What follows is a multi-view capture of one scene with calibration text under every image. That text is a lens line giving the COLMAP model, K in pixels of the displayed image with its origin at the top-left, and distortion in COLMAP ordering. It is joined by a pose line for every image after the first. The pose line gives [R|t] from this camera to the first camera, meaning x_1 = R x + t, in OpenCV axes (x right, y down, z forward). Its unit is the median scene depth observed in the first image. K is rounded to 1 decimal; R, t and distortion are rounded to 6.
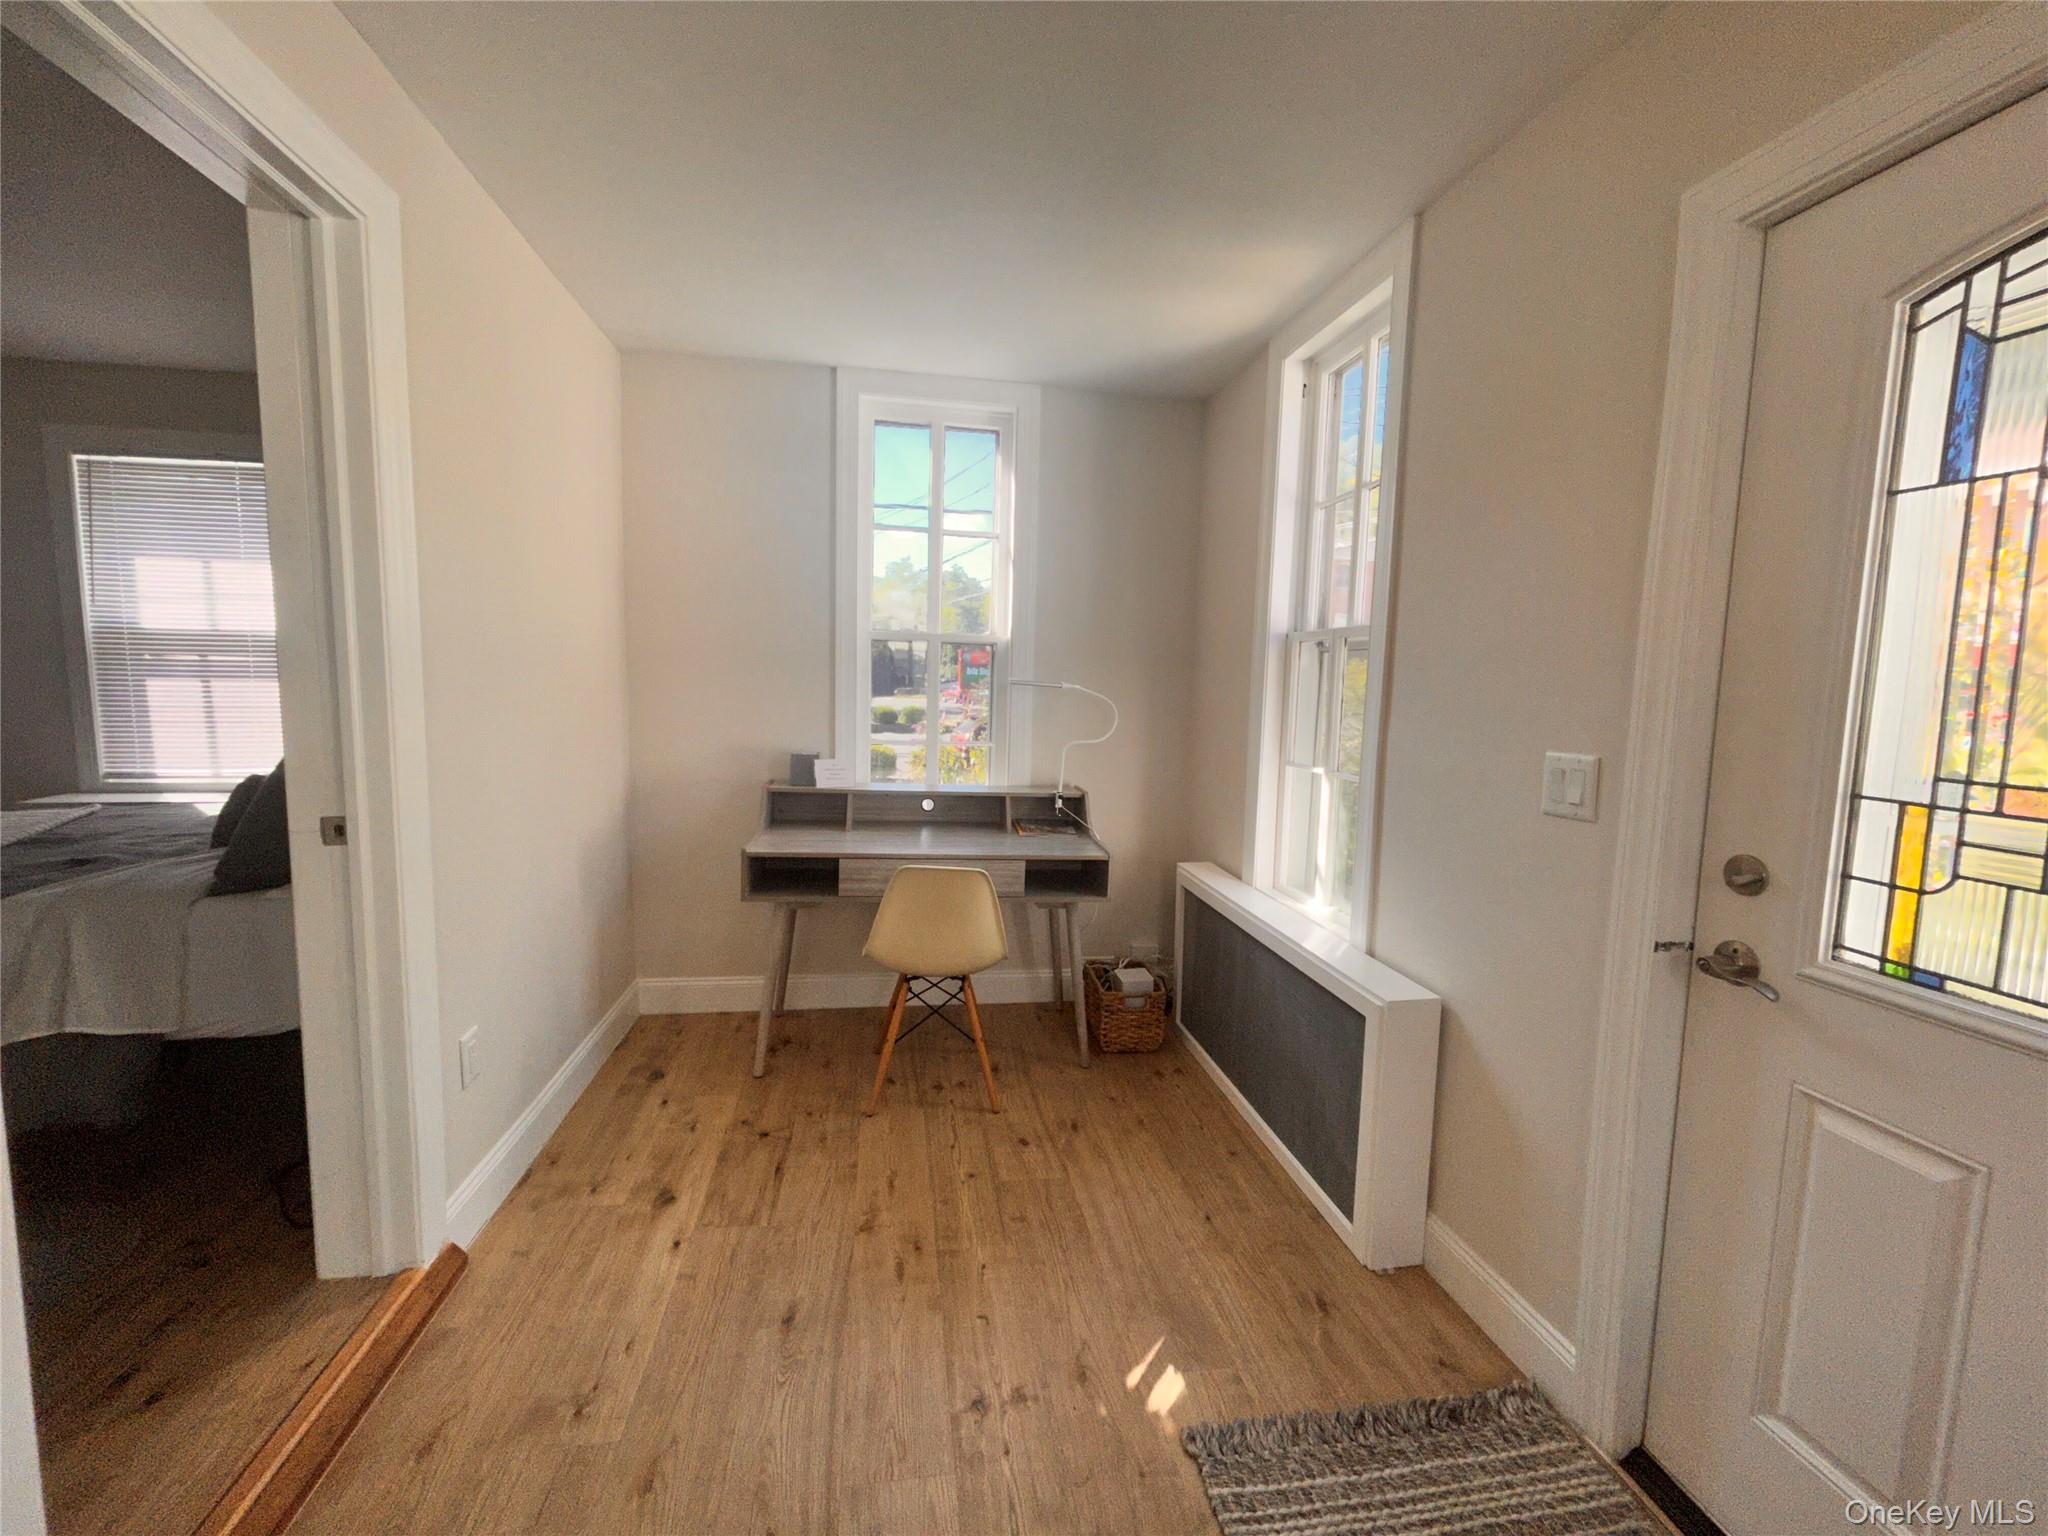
lens RADIAL K [[822.9, 0, 1027.9], [0, 822.9, 766.4], [0, 0, 1]] dist [-0.006462, 0.001174]
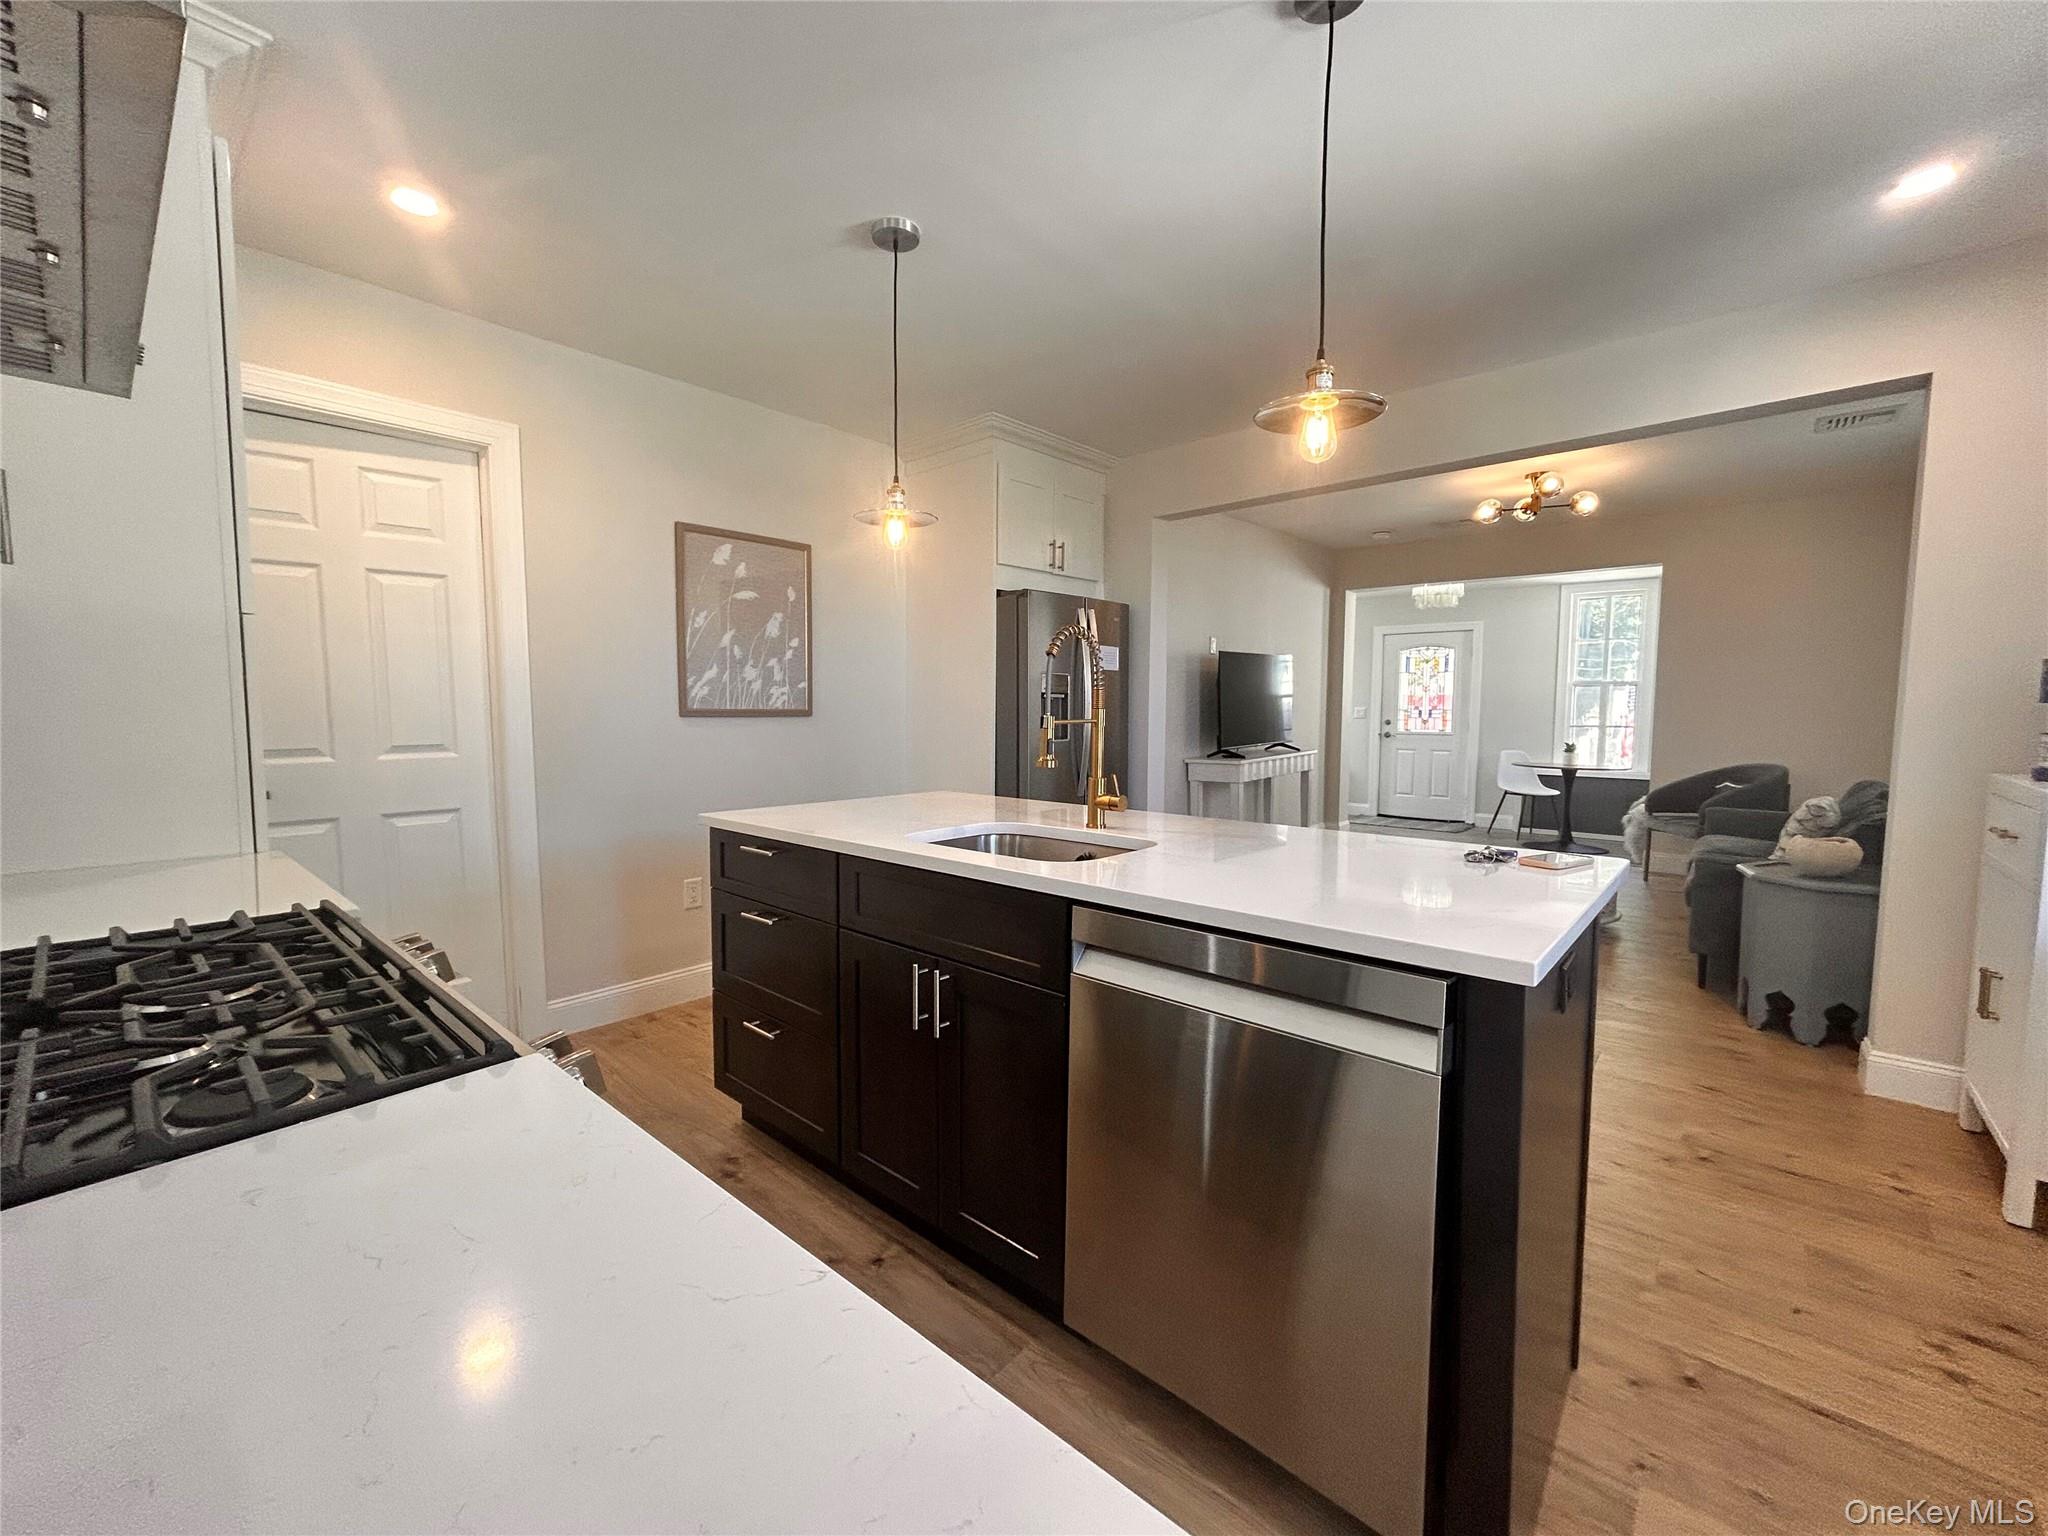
lens RADIAL K [[822.9, 0, 1020.6], [0, 822.9, 769.7], [0, 0, 1]] dist [-0.006462, 0.001174]
pose [[0.780002, -0.060827, 0.622813, -5.916810], [0.077311, 0.997007, 0.000550, 0.280632], [-0.620983, 0.047722, 0.782370, -2.528702]]
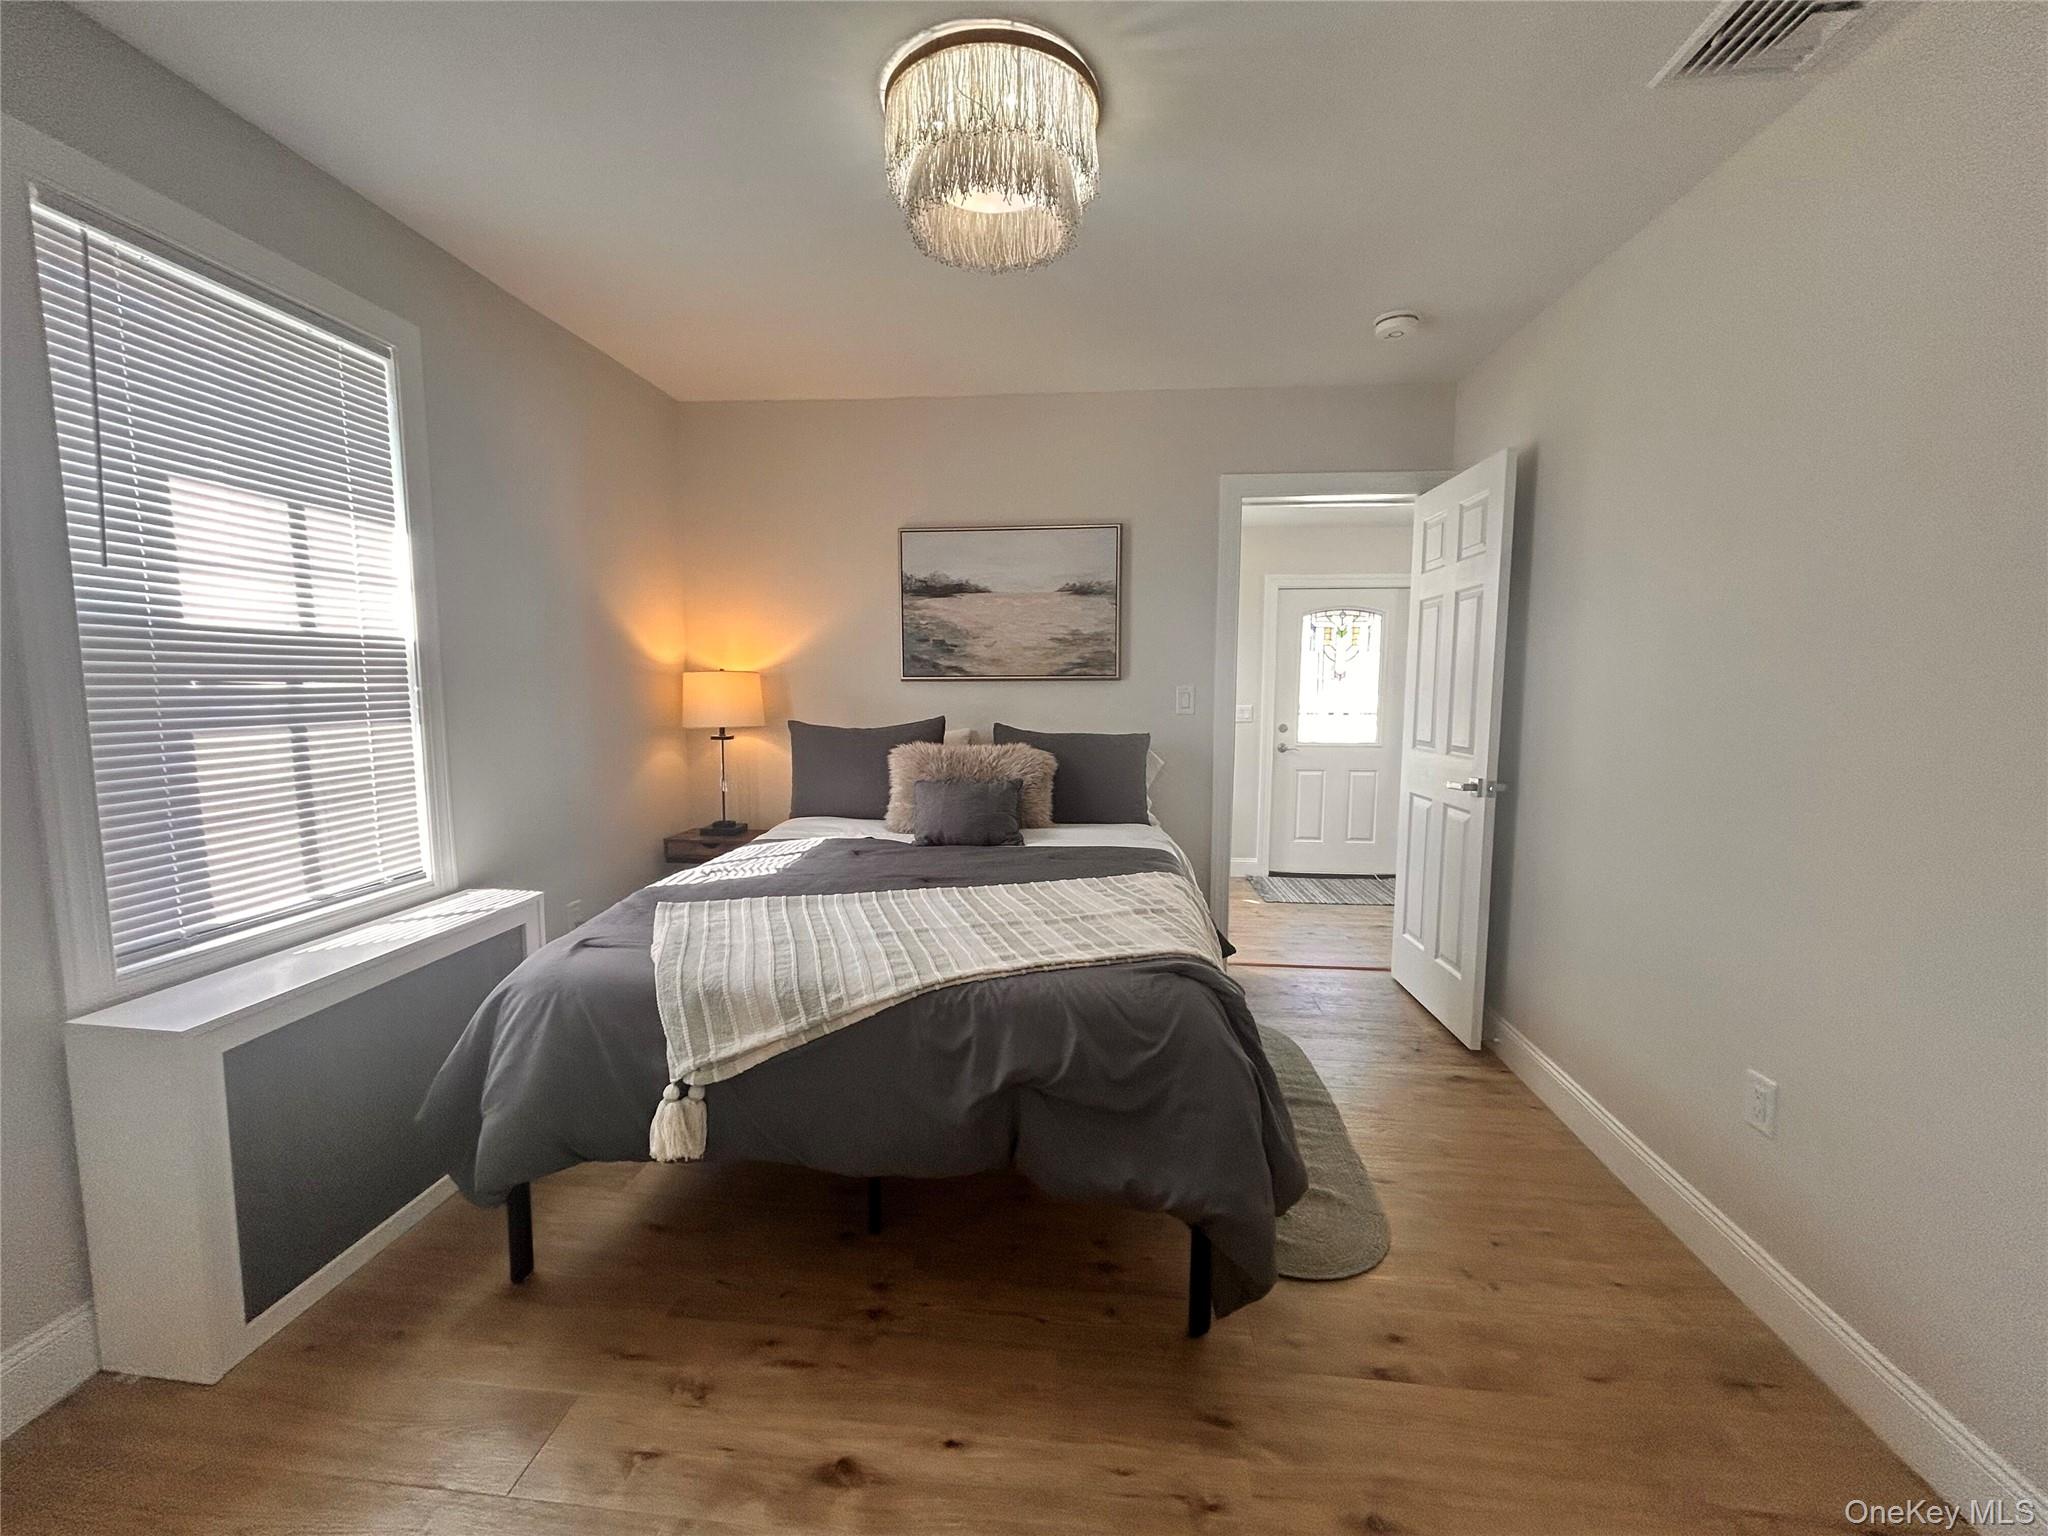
lens RADIAL K [[822.9, 0, 1019.6], [0, 822.9, 766.7], [0, 0, 1]] dist [-0.006462, 0.001174]
pose [[0.265938, -0.114721, 0.957139, -3.770790], [0.106016, 0.990351, 0.089246, -0.210503], [-0.958143, 0.077738, 0.275535, 1.102237]]
